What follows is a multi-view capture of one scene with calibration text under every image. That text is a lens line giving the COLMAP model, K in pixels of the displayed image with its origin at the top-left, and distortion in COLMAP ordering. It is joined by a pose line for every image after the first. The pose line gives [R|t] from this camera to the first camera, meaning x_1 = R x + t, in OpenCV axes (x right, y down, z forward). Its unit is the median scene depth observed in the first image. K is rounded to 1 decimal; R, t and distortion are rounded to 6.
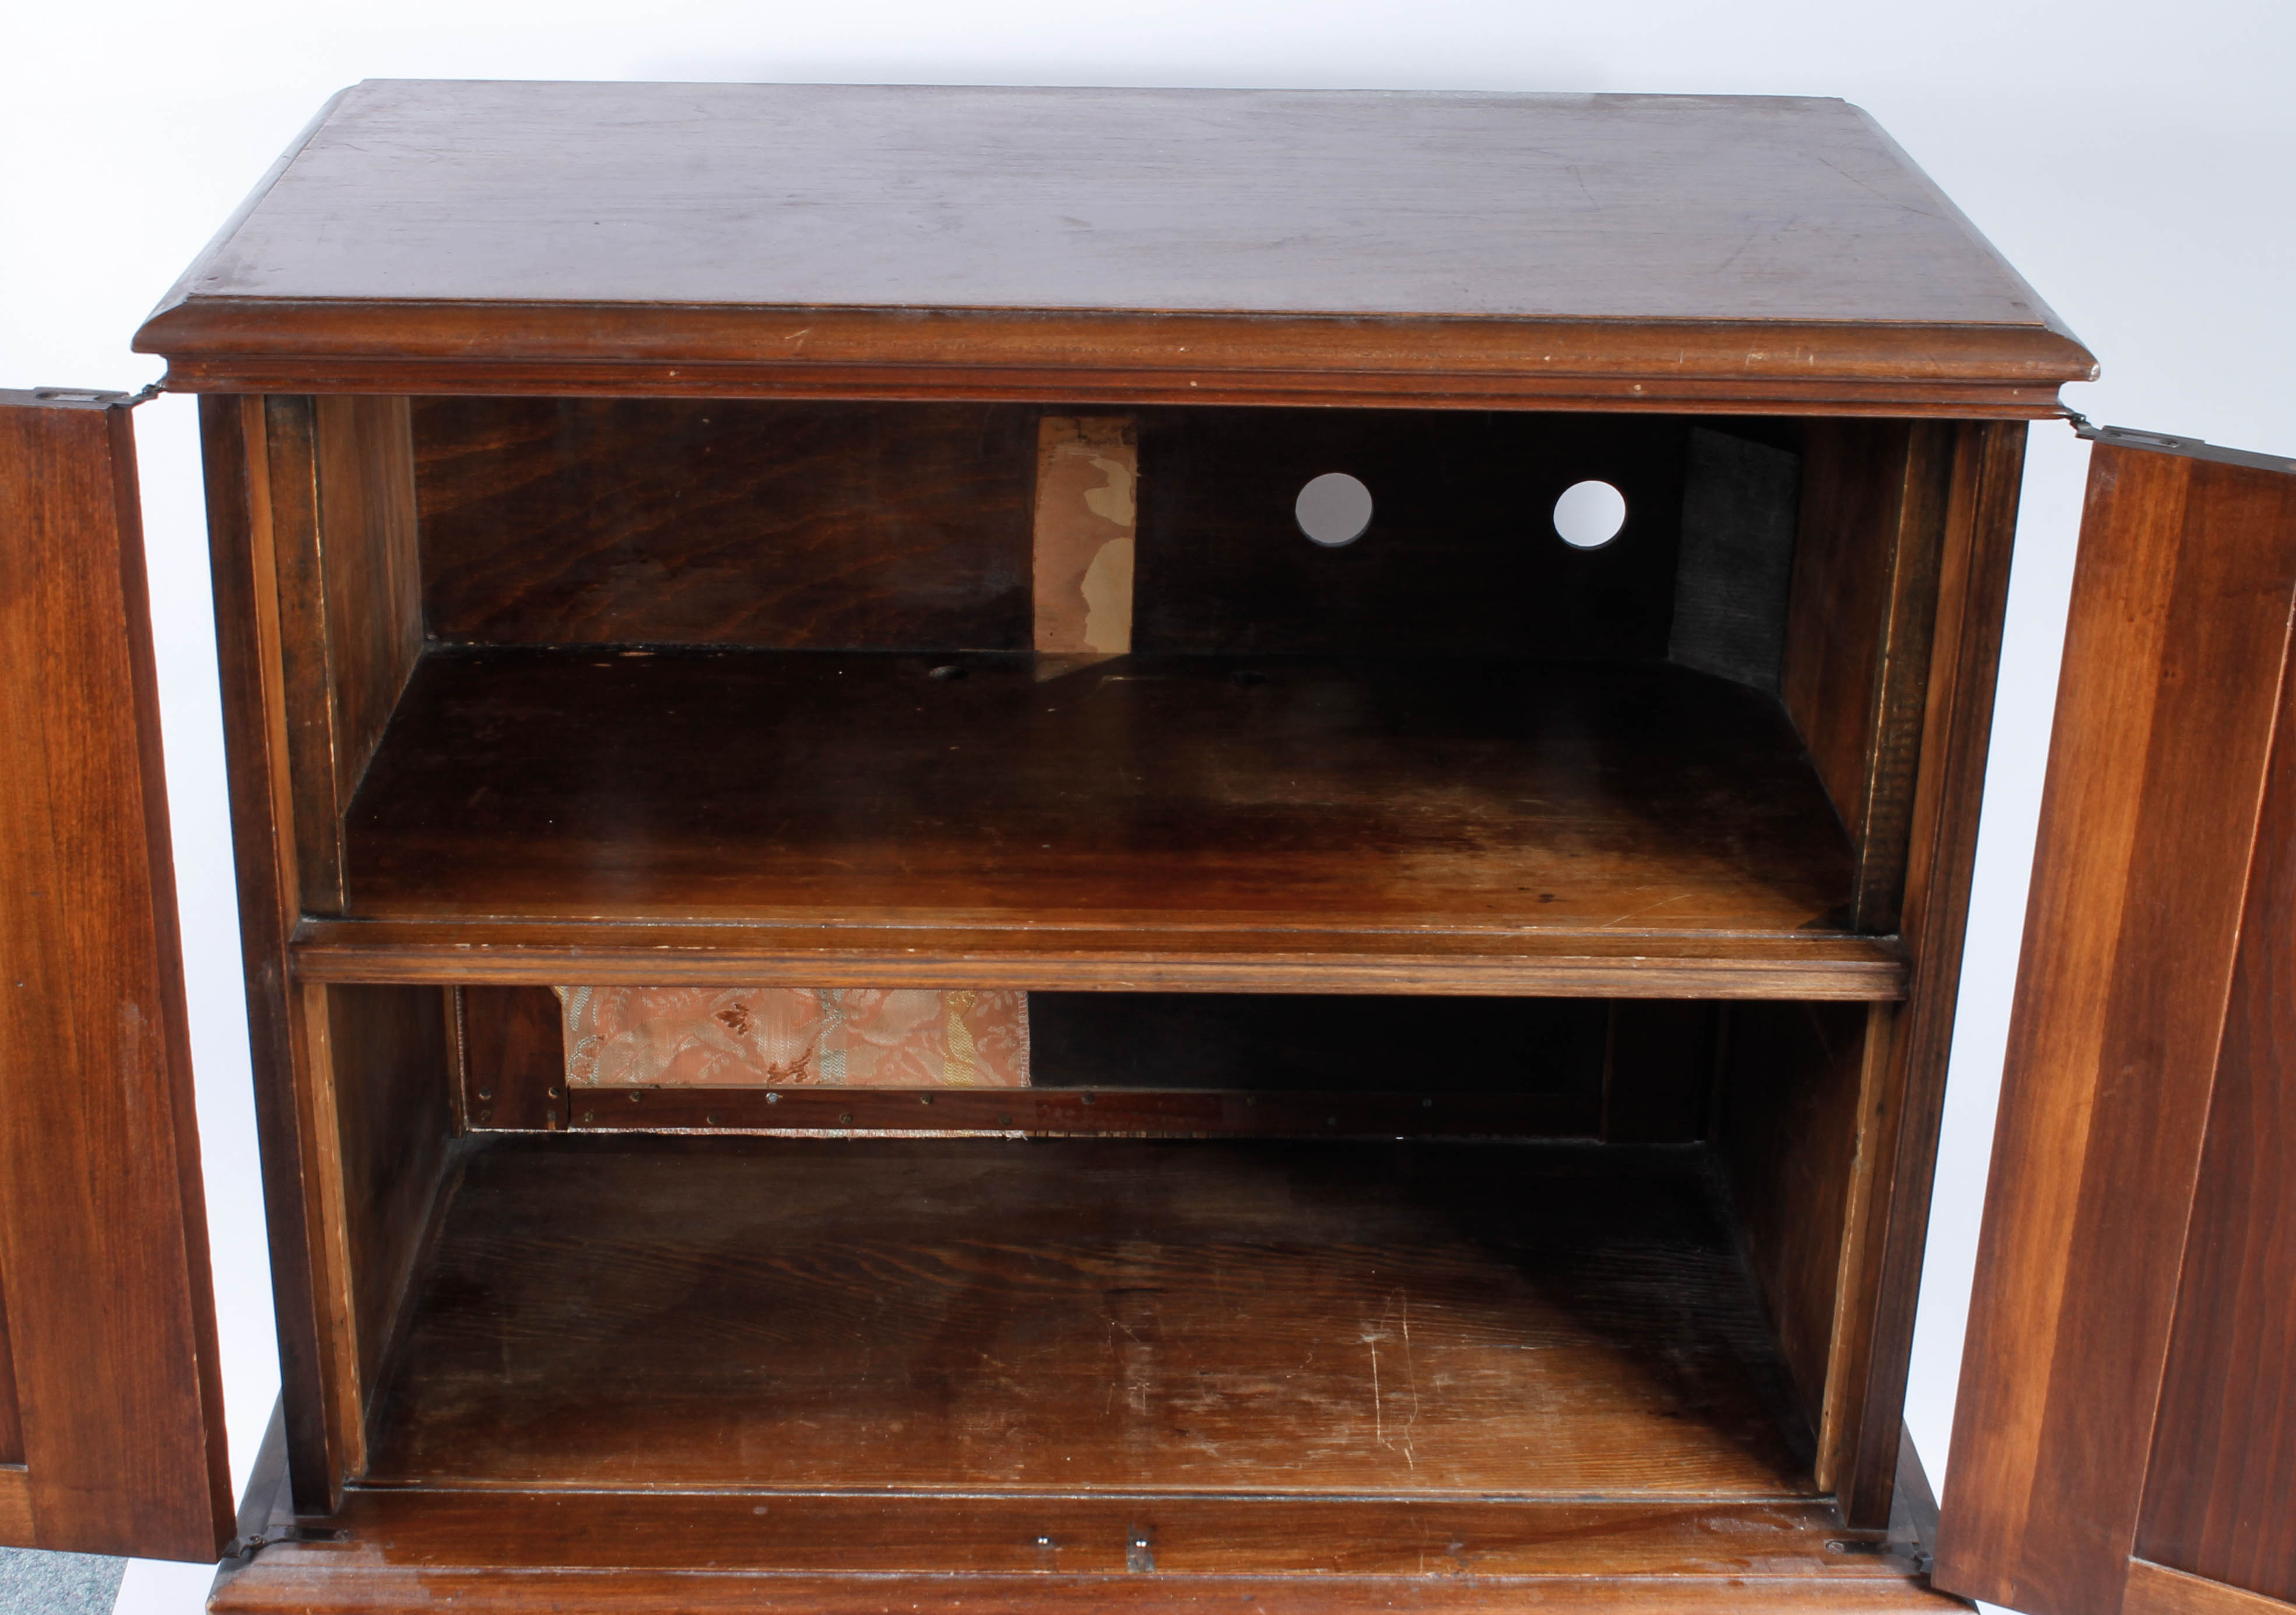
lens RADIAL K [[3308.8, 0, 1109.7], [0, 3308.8, 787.1], [0, 0, 1]] dist [-0.012020, 0.000000]
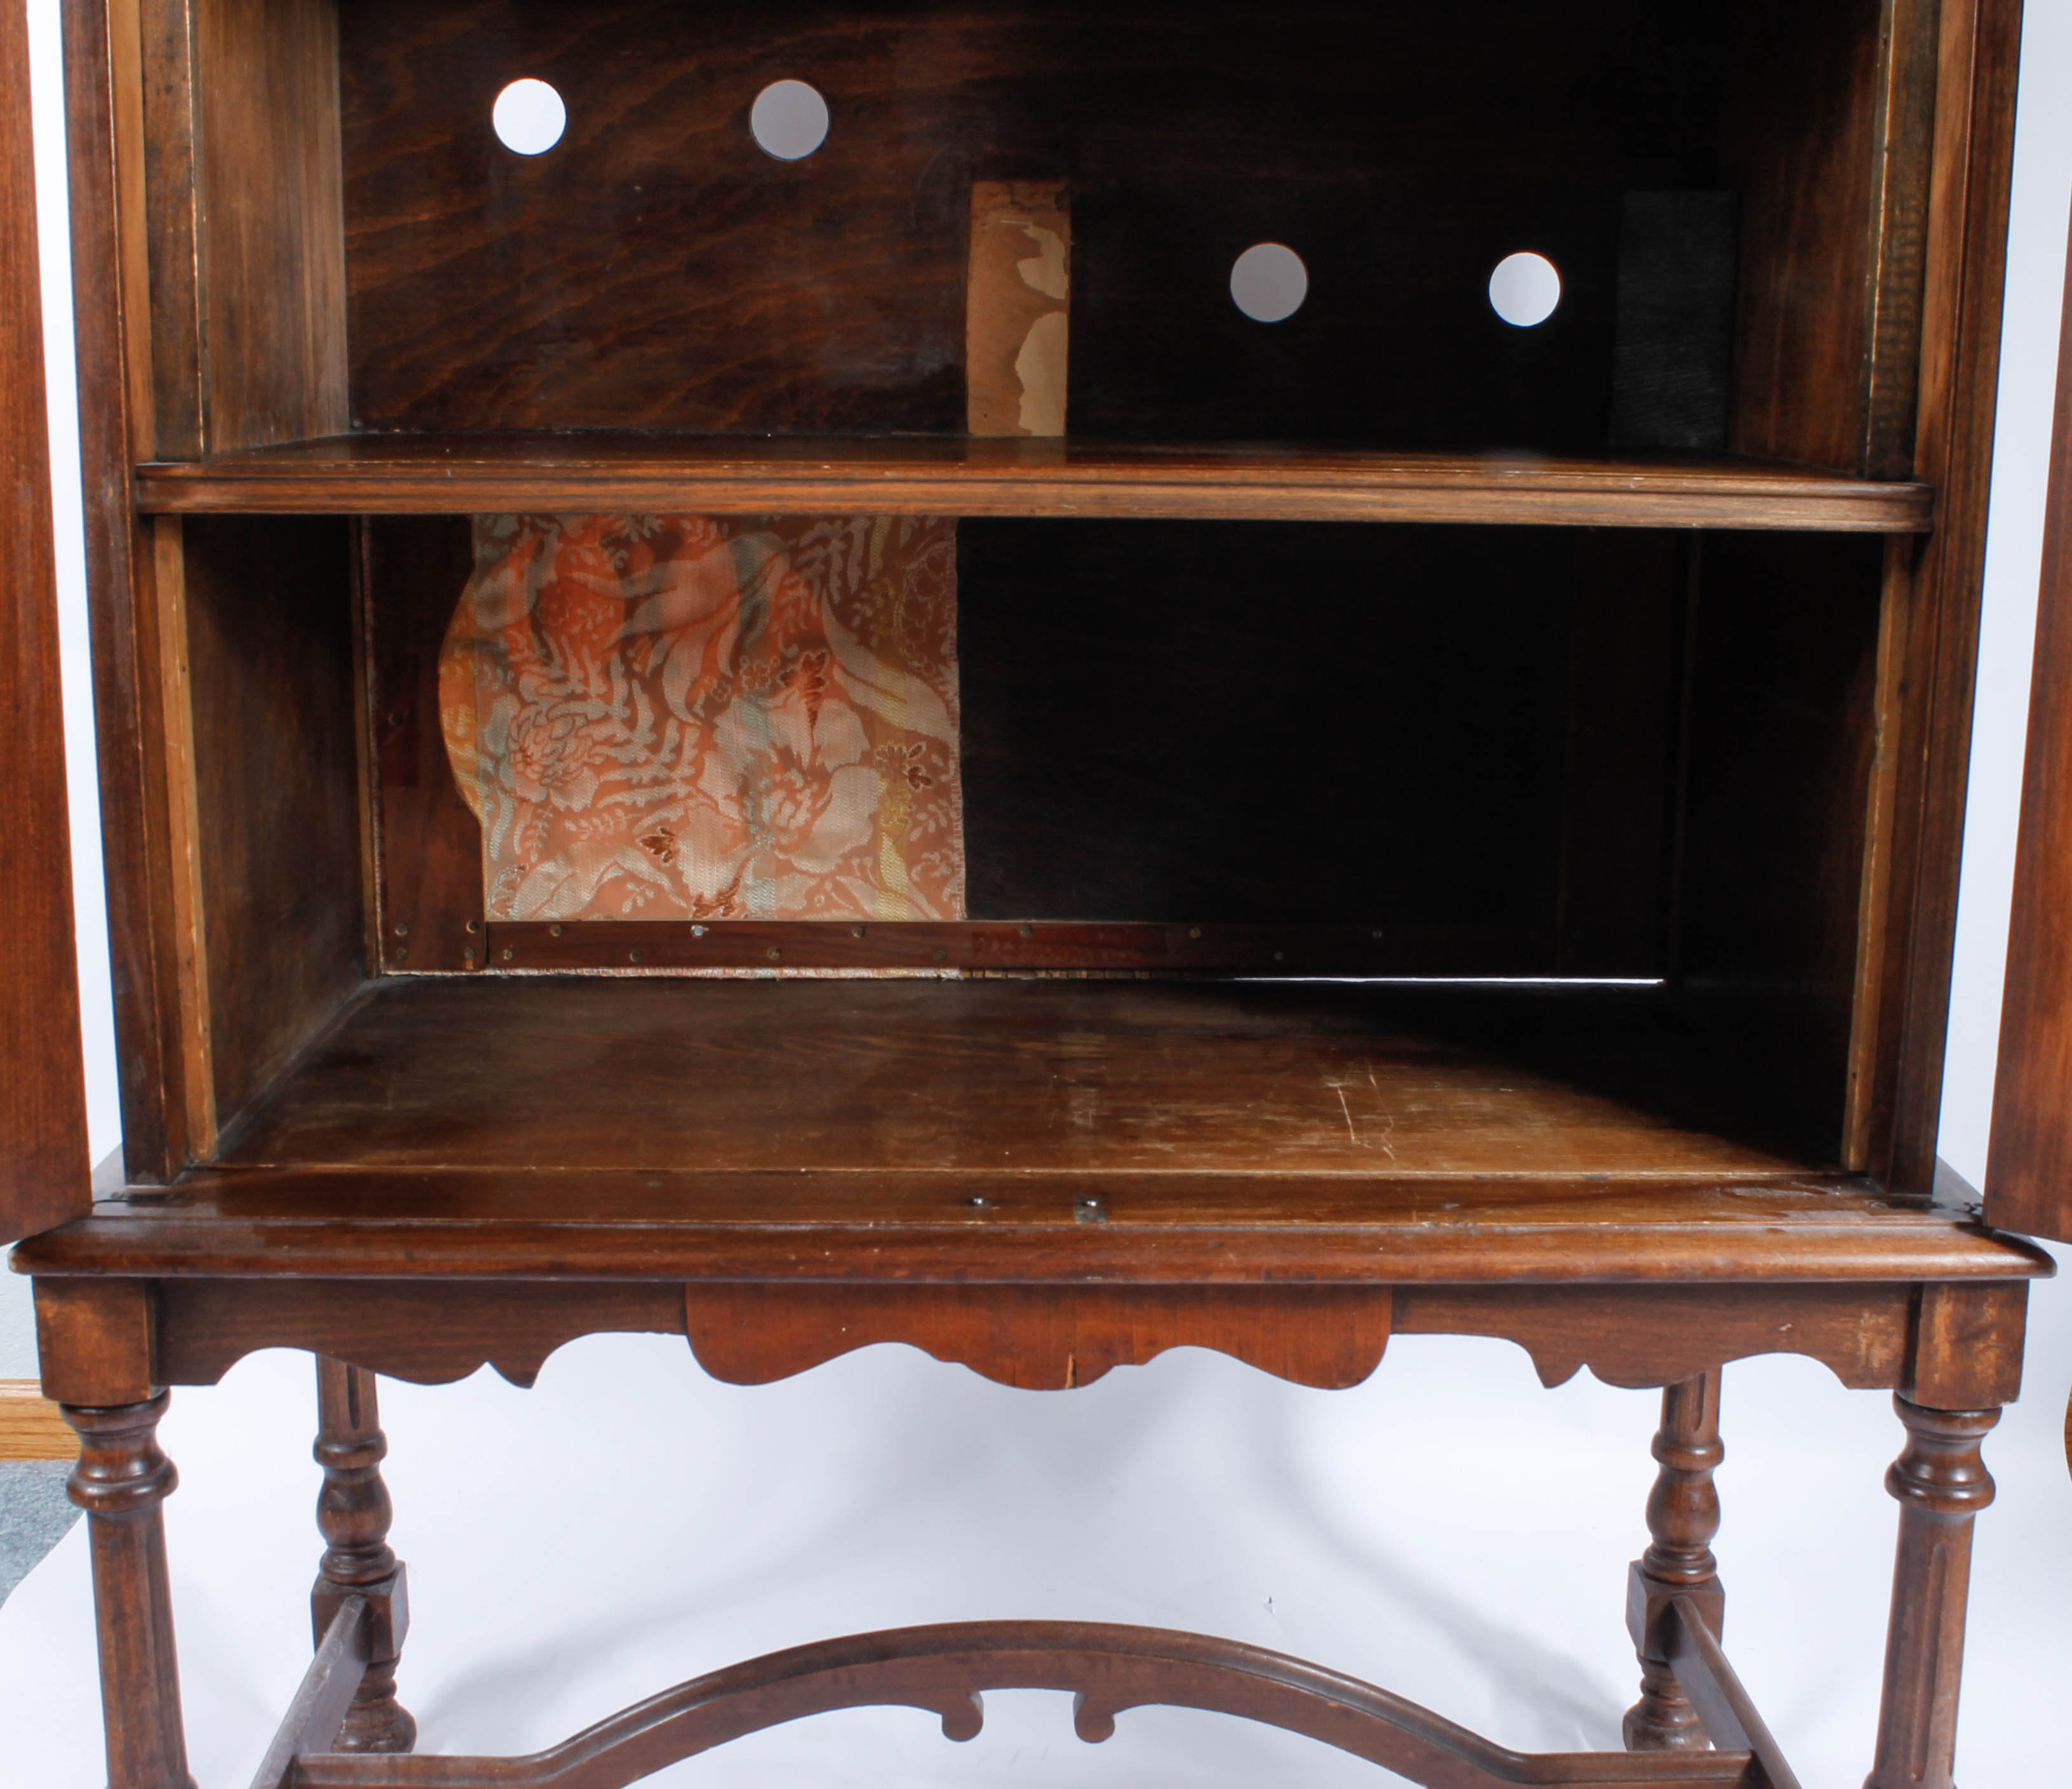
lens RADIAL K [[2635.1, 0, 1066.1], [0, 2635.1, 796.6], [0, 0, 1]] dist [-0.076373, 0.000000]
pose [[0.999907, -0.008549, 0.010606, -0.003069], [0.010475, 0.980269, -0.197390, 0.239282], [-0.008709, 0.197483, 0.980268, 0.277380]]
